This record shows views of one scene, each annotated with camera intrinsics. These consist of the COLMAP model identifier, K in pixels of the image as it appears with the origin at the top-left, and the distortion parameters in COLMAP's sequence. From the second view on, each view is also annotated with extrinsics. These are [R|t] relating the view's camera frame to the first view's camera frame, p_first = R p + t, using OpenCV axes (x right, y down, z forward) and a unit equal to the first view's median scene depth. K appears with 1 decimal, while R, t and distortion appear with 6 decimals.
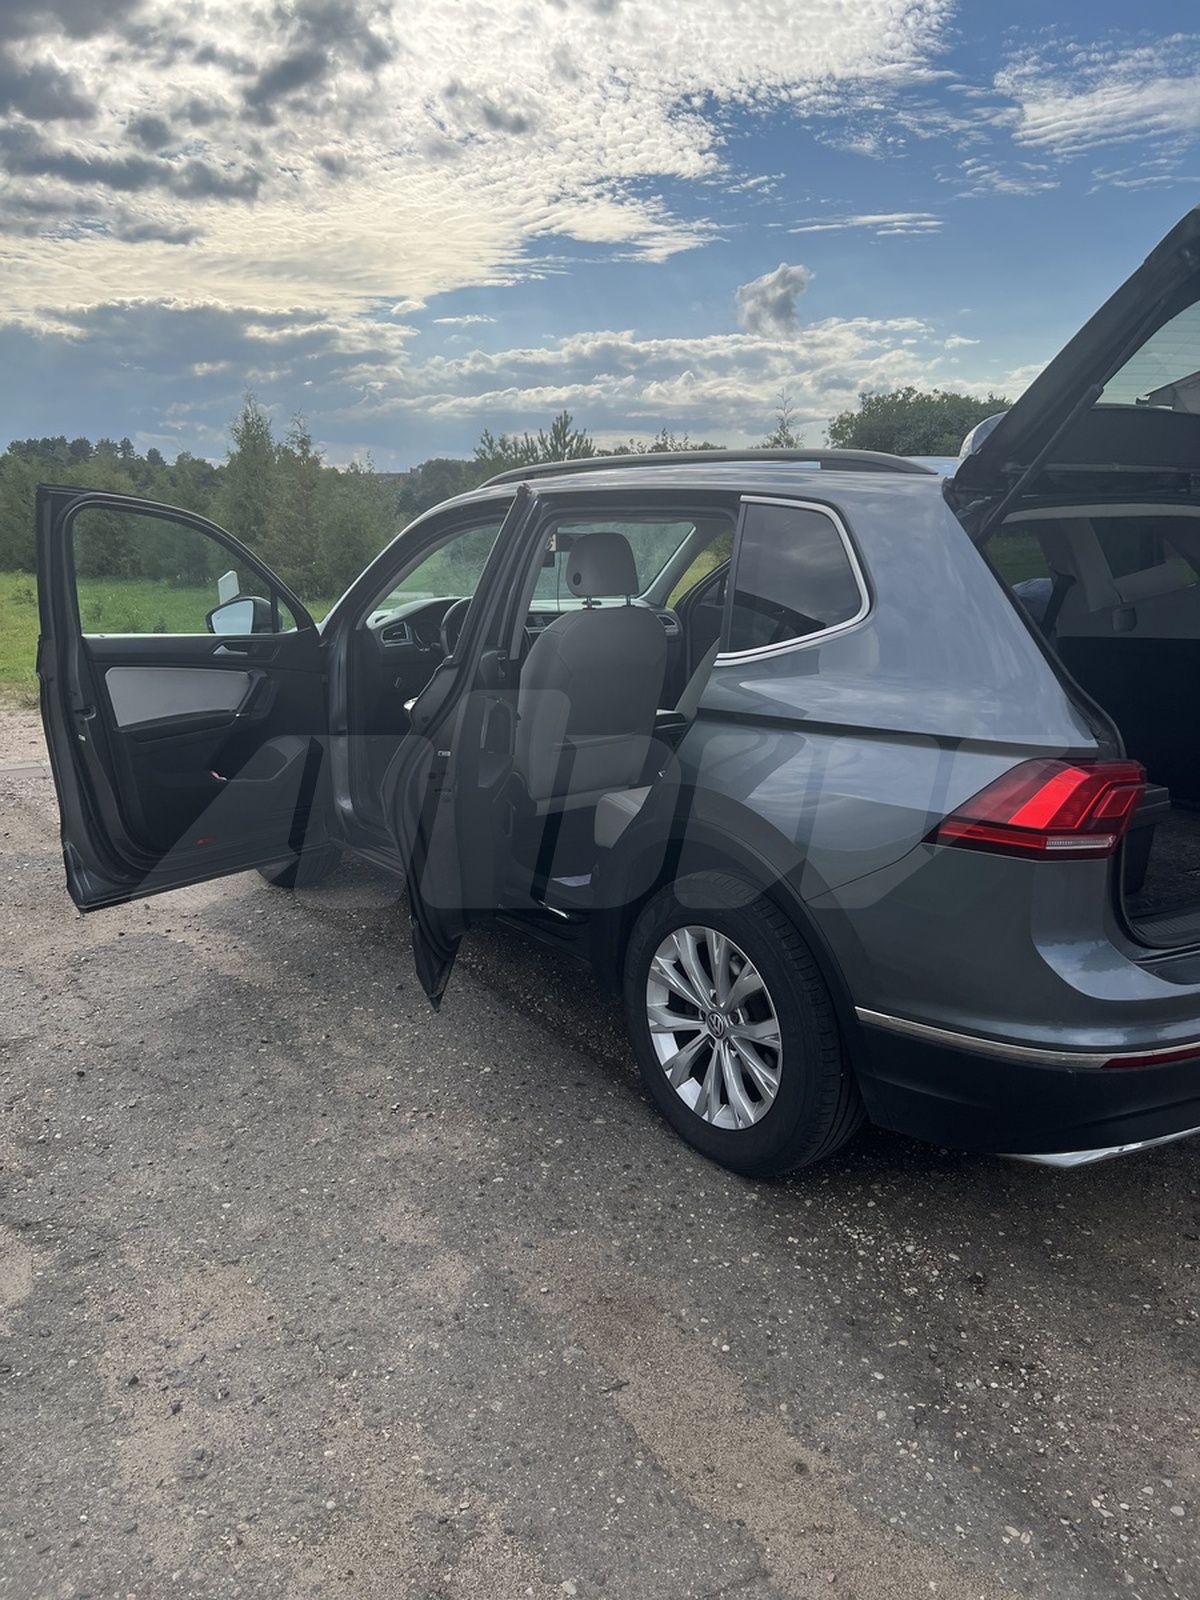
lens RADIAL K [[1208.5, 0, 615.2], [0, 1208.5, 802.7], [0, 0, 1]] dist [0.024339, -0.027290]
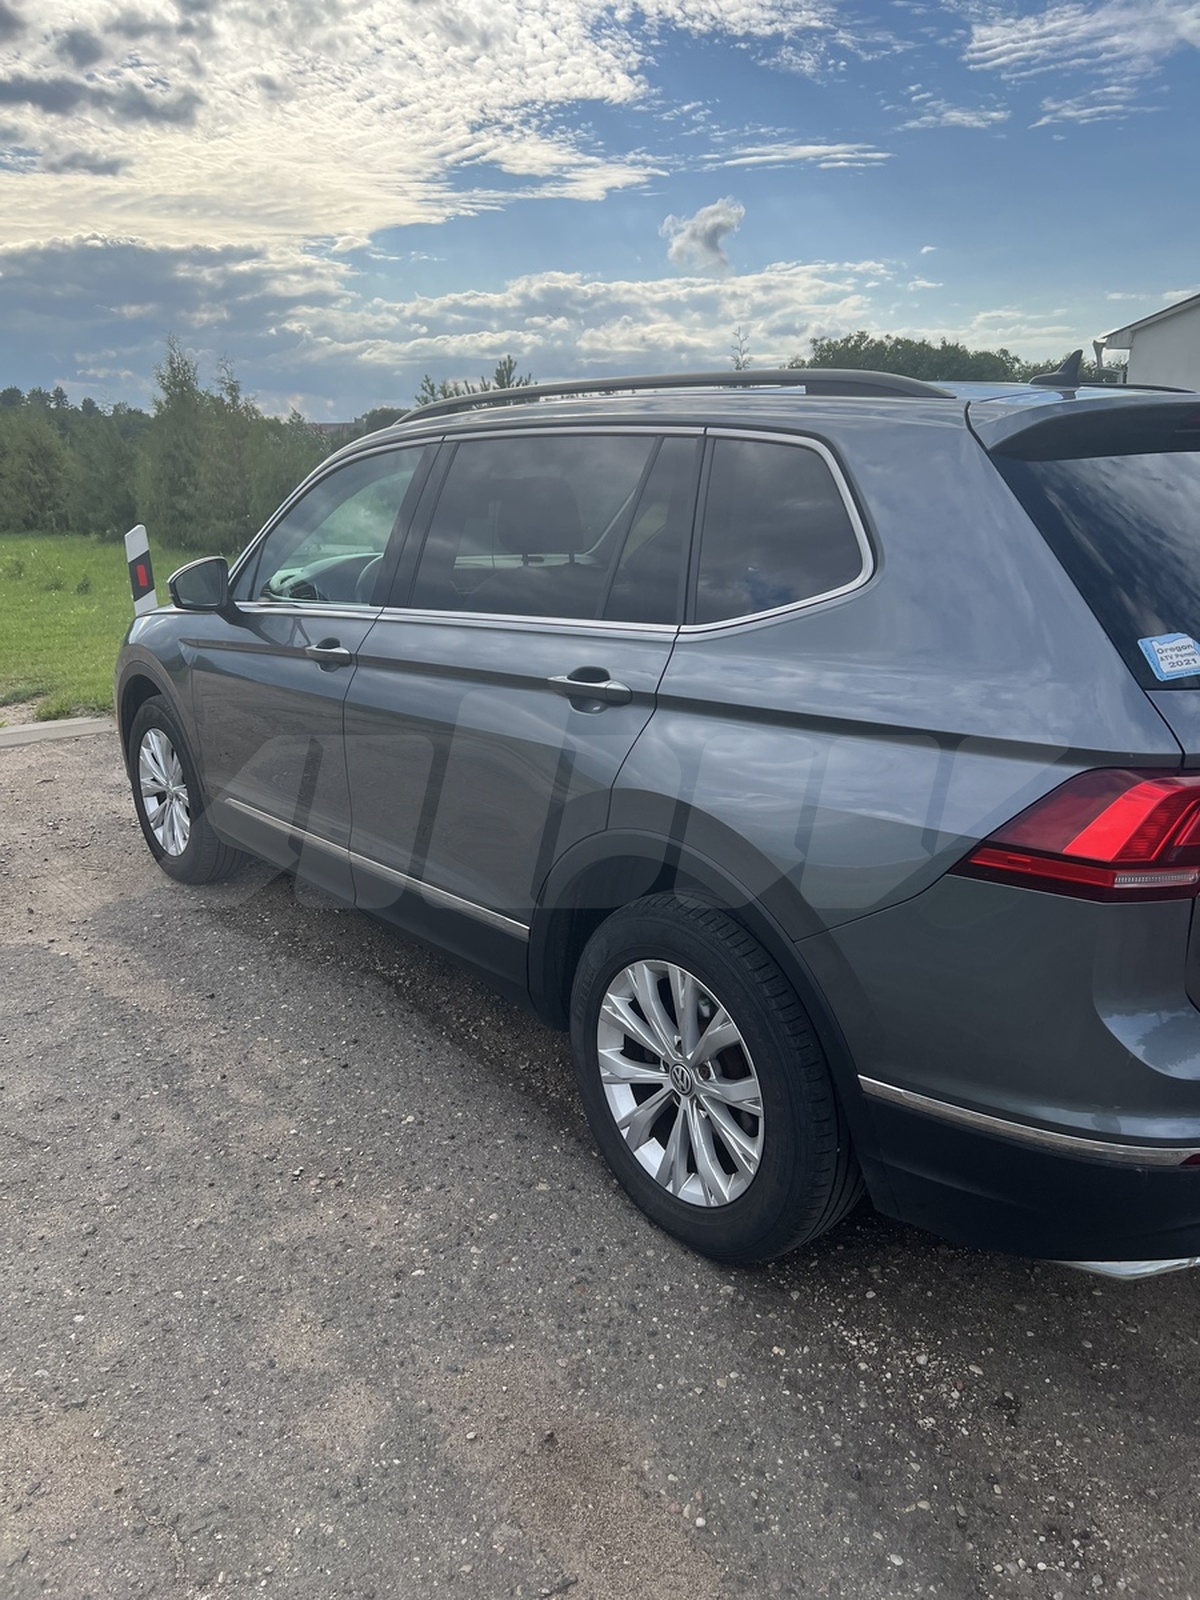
lens RADIAL K [[1208.5, 0, 615.1], [0, 1208.5, 818.2], [0, 0, 1]] dist [0.024339, -0.027290]
pose [[0.999194, -0.013329, 0.037871, 0.009418], [0.011439, 0.998700, 0.049681, -0.035089], [-0.038484, -0.049208, 0.998047, 0.186626]]
